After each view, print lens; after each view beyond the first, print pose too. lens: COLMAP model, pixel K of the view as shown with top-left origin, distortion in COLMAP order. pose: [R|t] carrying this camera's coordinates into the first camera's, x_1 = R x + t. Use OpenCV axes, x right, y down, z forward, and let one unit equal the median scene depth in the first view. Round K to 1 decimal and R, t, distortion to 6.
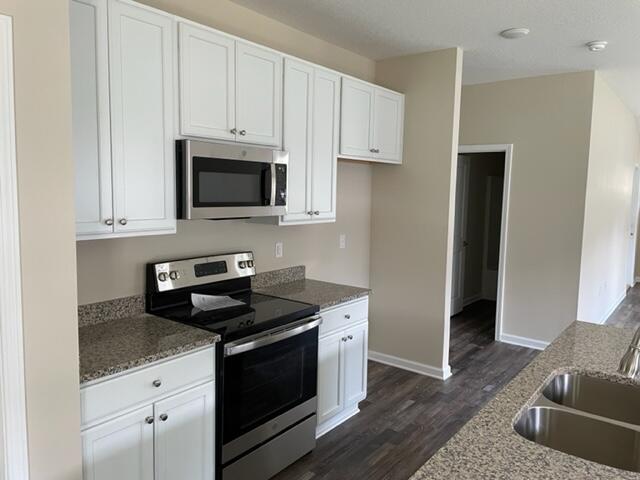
lens RADIAL K [[482.7, 0, 325.6], [0, 482.7, 231.5], [0, 0, 1]] dist [0.063726, -0.067656]
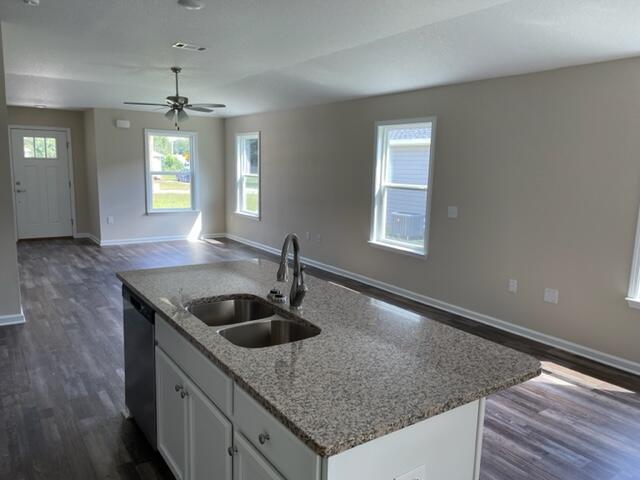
lens RADIAL K [[482.7, 0, 316.1], [0, 482.7, 236.6], [0, 0, 1]] dist [0.063726, -0.067656]
pose [[0.304650, -0.156775, 0.939473, -0.316201], [0.069525, 0.987390, 0.142226, -0.017057], [-0.949924, 0.021988, 0.311708, 0.204593]]
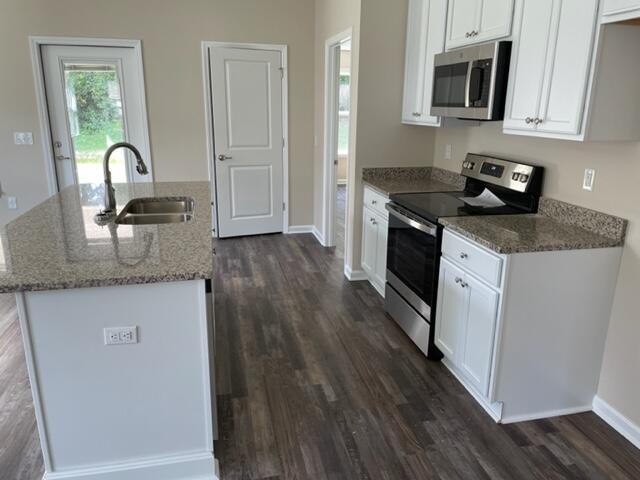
lens RADIAL K [[482.7, 0, 320.4], [0, 482.7, 237.3], [0, 0, 1]] dist [0.063726, -0.067656]
pose [[-0.636240, 0.177755, -0.750734, 0.786105], [-0.096980, 0.946948, 0.306404, -0.069752], [0.765372, 0.267753, -0.585248, 1.292166]]
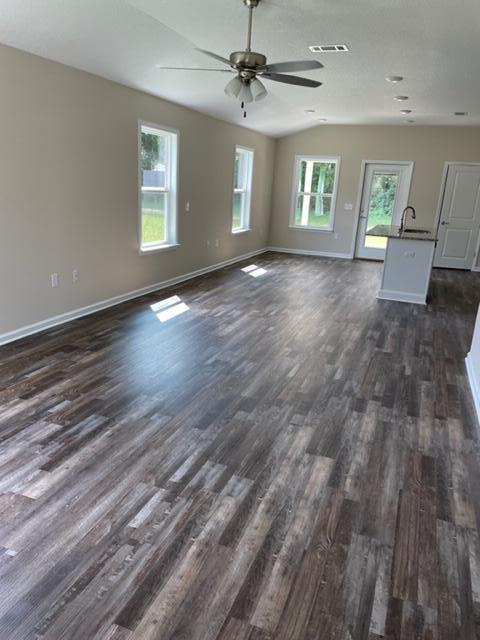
lens RADIAL K [[482.7, 0, 242.6], [0, 482.7, 321.1], [0, 0, 1]] dist [0.063726, -0.067656]
pose [[-0.951607, 0.008251, -0.307207, 1.903765], [-0.105700, 0.929864, 0.352392, -0.167293], [0.288569, 0.367811, -0.883993, 2.623638]]
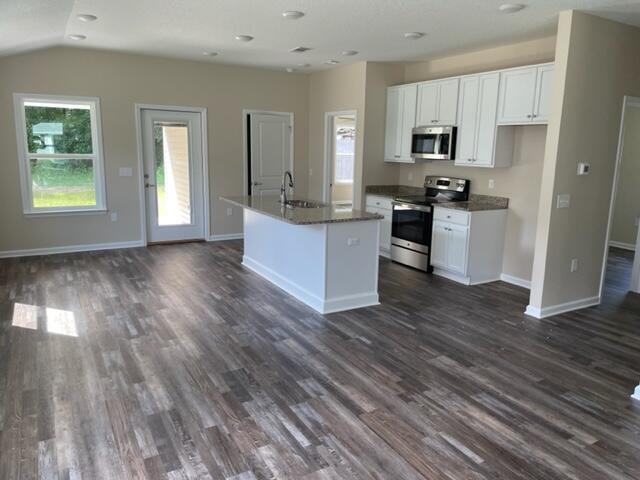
lens RADIAL K [[482.7, 0, 322.3], [0, 482.7, 237.9], [0, 0, 1]] dist [0.063726, -0.067656]
pose [[-0.376041, 0.144851, -0.915211, 1.928163], [-0.117062, 0.972365, 0.201996, -0.059581], [0.919179, 0.183095, -0.348692, 1.231479]]
